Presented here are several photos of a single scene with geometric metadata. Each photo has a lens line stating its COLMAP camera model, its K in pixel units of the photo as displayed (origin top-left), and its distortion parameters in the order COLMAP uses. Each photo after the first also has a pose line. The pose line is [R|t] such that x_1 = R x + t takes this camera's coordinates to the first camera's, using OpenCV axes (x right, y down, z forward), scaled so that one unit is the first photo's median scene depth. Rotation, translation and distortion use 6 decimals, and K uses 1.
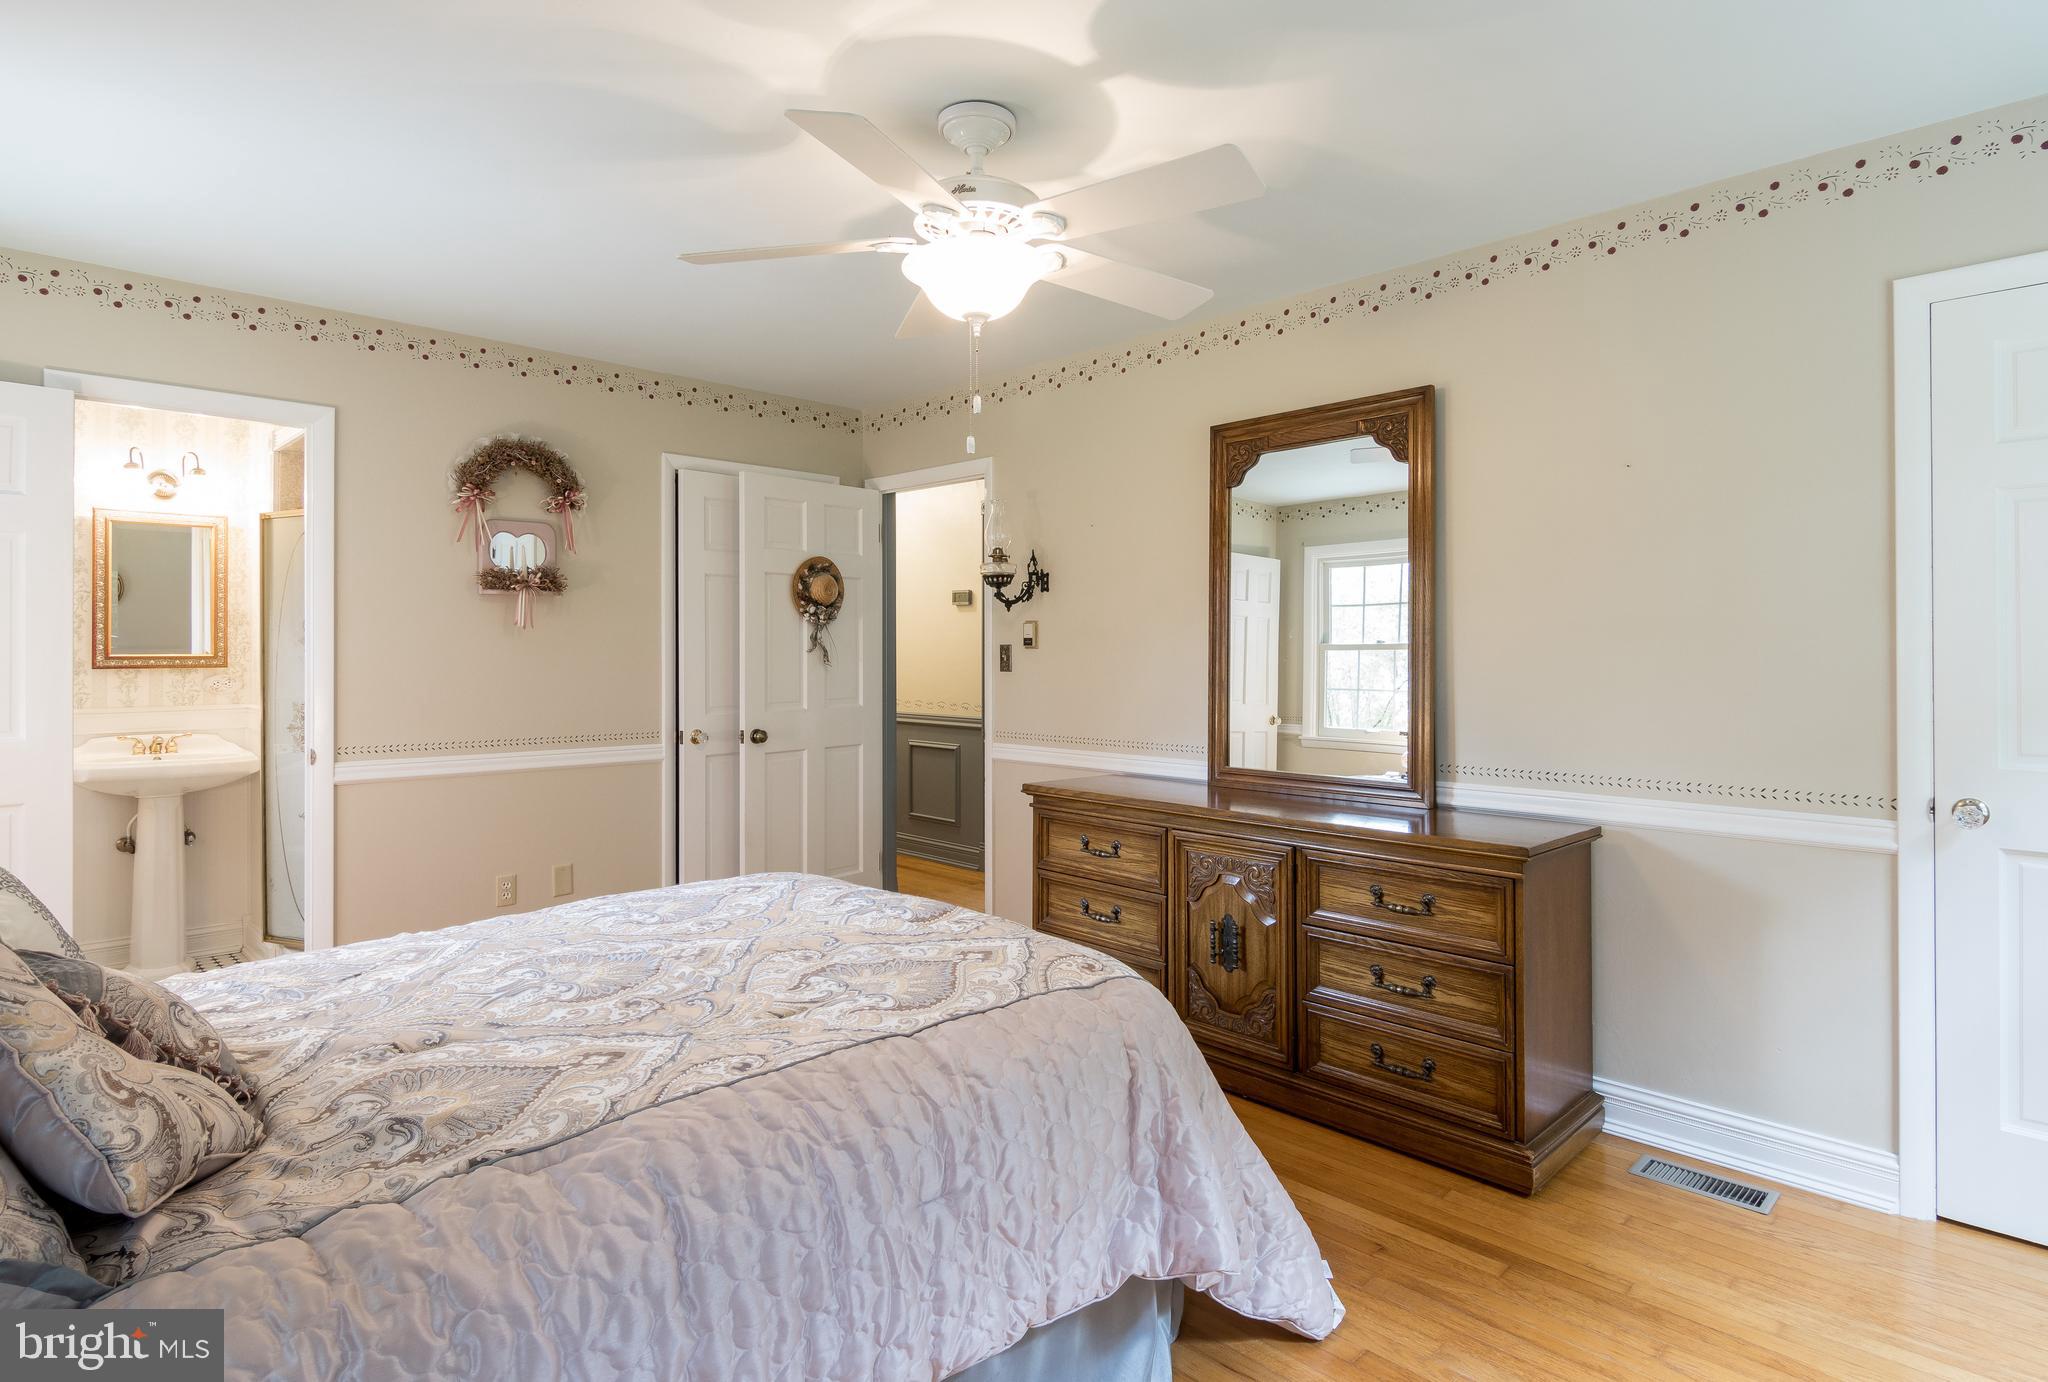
lens RADIAL K [[1070.3, 0, 1019.0], [0, 1070.3, 596.8], [0, 0, 1]] dist [0.021177, -0.016642]
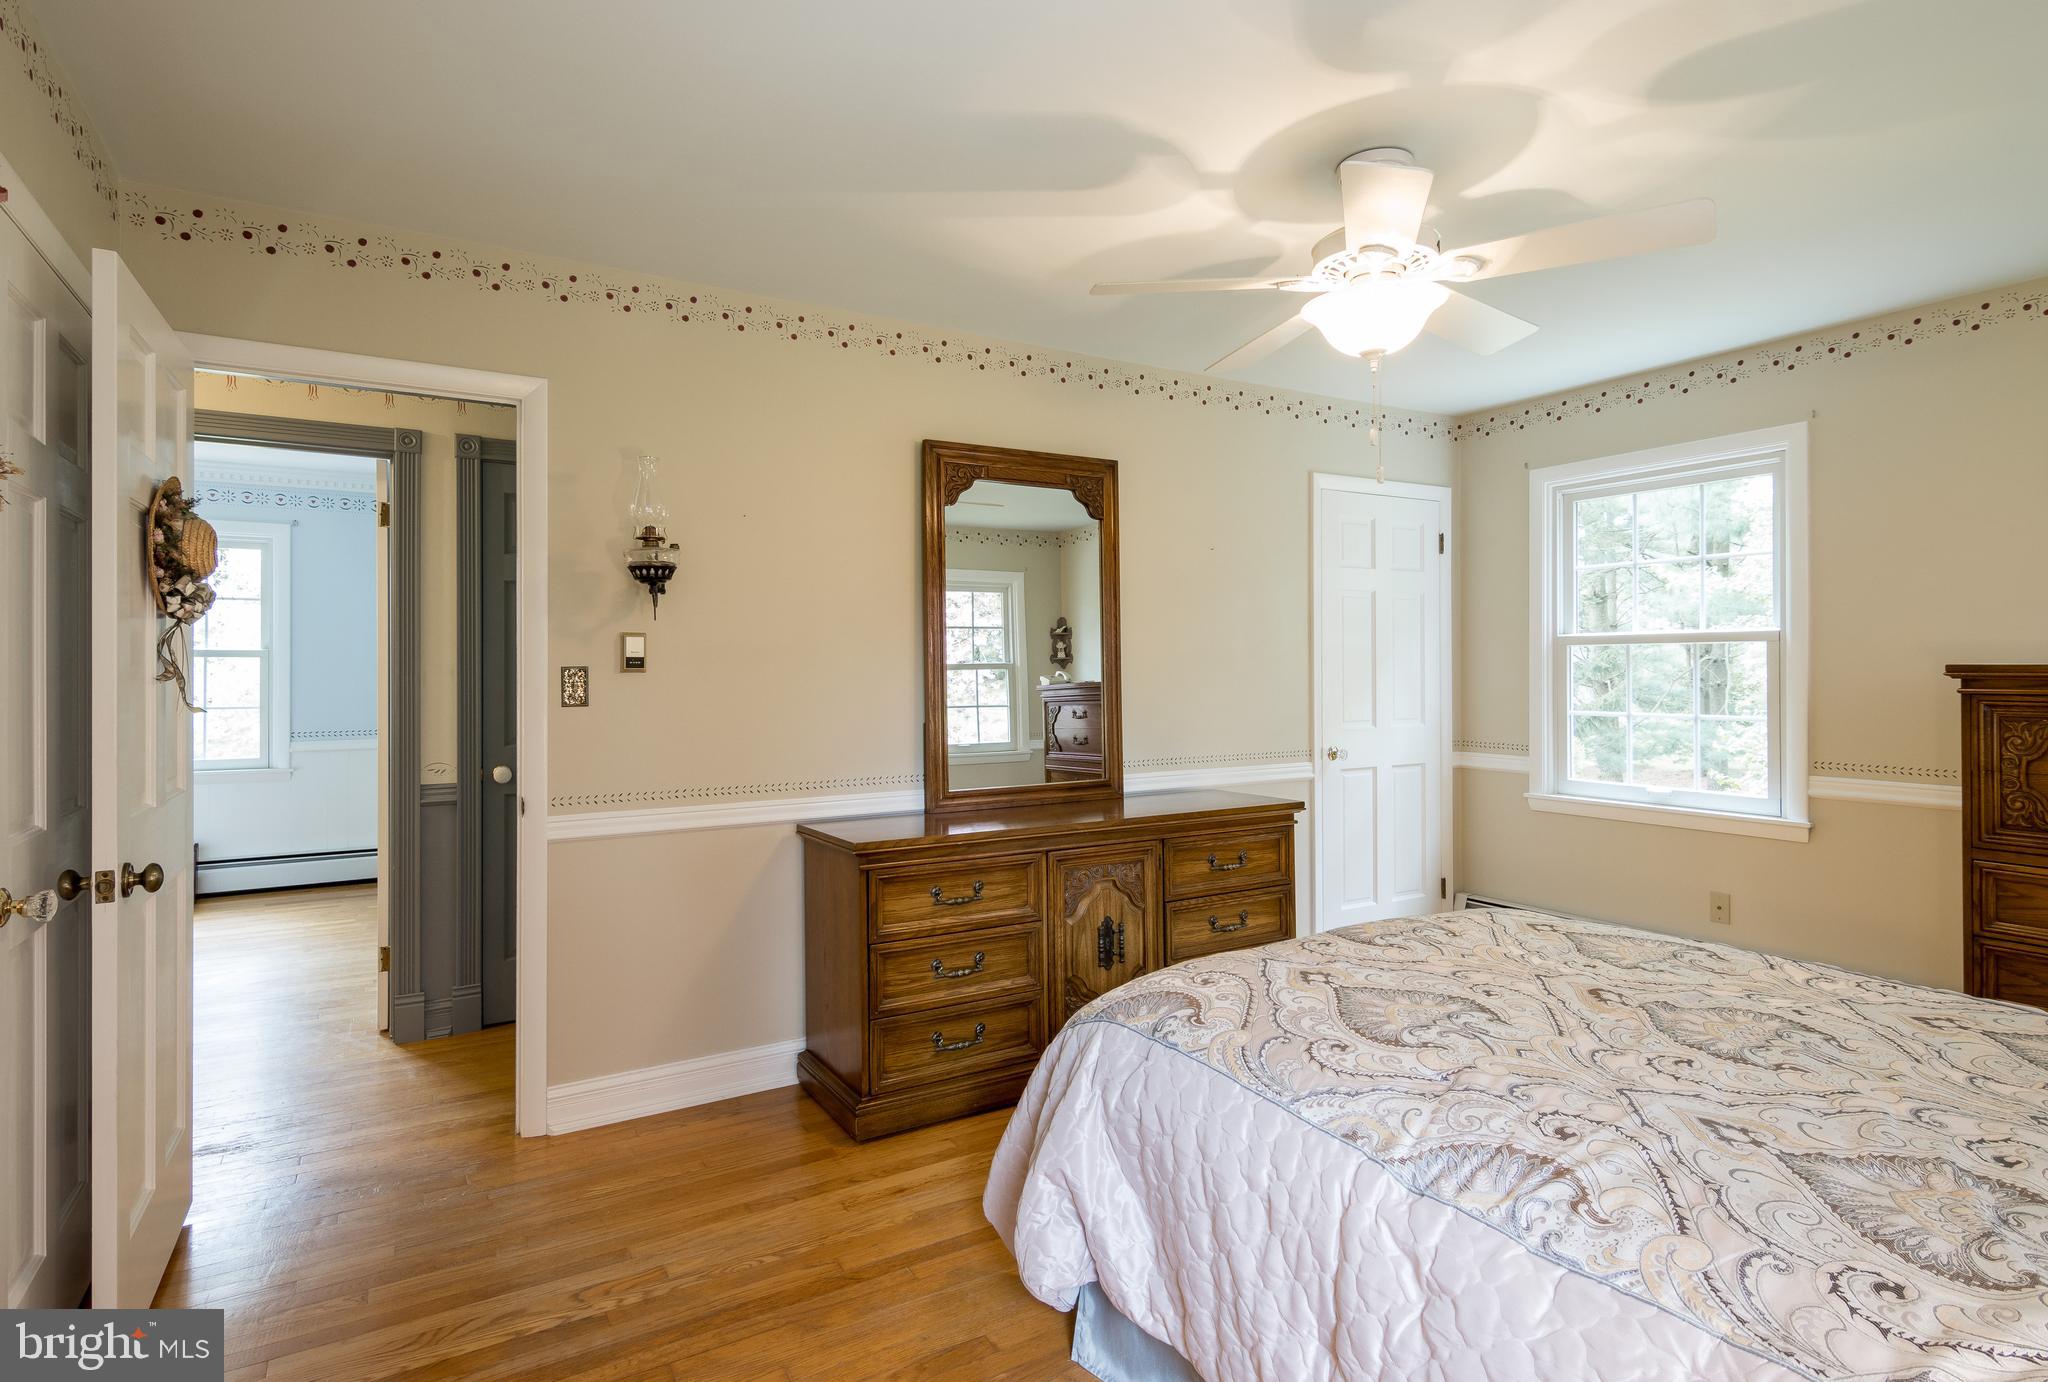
lens RADIAL K [[1049.4, 0, 1023.5], [0, 1049.4, 633.1], [0, 0, 1]] dist [0.017916, -0.021473]
pose [[0.247747, 0.032751, 0.968271, -0.773438], [-0.043899, 0.998781, -0.022551, 0.034278], [-0.967830, -0.036919, 0.248883, 0.745351]]
